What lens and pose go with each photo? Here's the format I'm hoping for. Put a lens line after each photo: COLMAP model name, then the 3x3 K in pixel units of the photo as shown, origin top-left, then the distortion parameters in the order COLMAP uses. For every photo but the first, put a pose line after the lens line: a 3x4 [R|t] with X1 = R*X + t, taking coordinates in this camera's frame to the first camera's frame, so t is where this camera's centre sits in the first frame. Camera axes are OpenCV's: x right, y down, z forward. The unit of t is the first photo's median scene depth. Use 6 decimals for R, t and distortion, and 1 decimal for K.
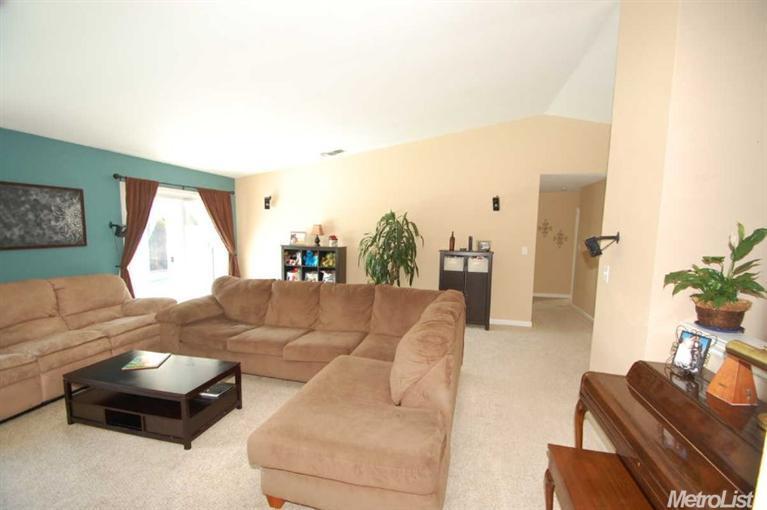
lens RADIAL K [[339.2, 0, 389.1], [0, 339.2, 265.3], [0, 0, 1]] dist [0.001613, -0.000411]
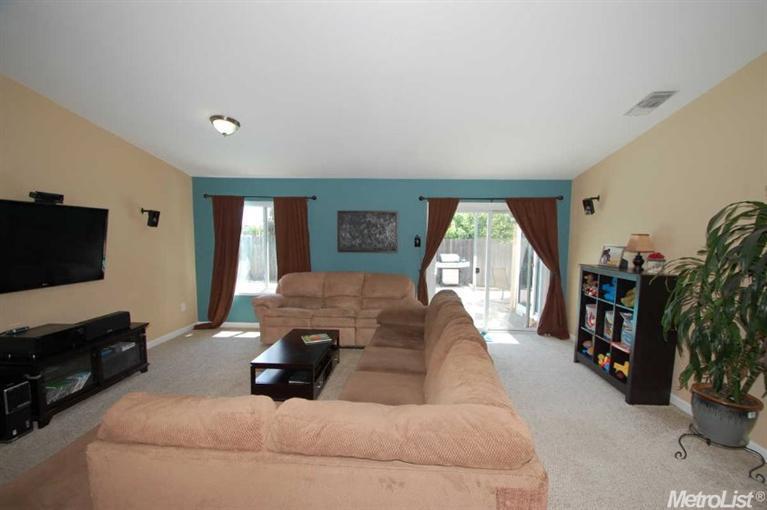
lens RADIAL K [[339.2, 0, 389.1], [0, 339.2, 265.3], [0, 0, 1]] dist [0.001613, -0.000411]
pose [[0.179201, 0.066400, -0.981569, 0.416983], [-0.117019, 0.992075, 0.045747, -0.060160], [0.976828, 0.106664, 0.185551, 0.674379]]
